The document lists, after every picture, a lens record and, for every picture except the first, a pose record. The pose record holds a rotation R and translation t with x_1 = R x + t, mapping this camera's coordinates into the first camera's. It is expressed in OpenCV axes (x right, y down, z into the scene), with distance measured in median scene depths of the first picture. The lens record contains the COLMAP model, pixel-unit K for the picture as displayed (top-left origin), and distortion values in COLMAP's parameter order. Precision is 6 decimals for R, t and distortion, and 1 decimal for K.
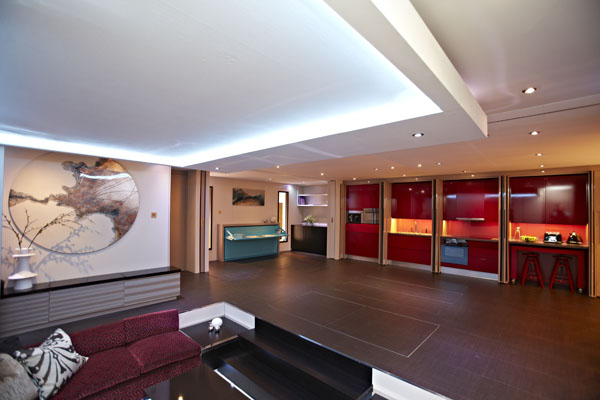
lens RADIAL K [[275.7, 0, 299.7], [0, 275.7, 206.2], [0, 0, 1]] dist [-0.002832, -0.000142]
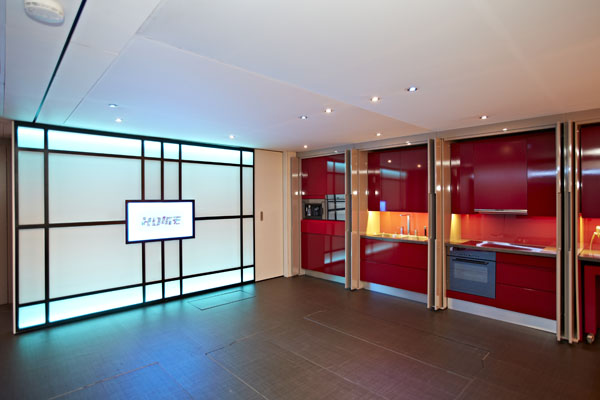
lens RADIAL K [[313.6, 0, 300.2], [0, 313.6, 199.4], [0, 0, 1]] dist [0.006499, 0.001276]
pose [[0.998279, -0.011183, -0.057569, 0.256882], [0.011350, 0.999932, 0.002573, 0.017293], [0.057536, -0.003222, 0.998338, 0.354107]]
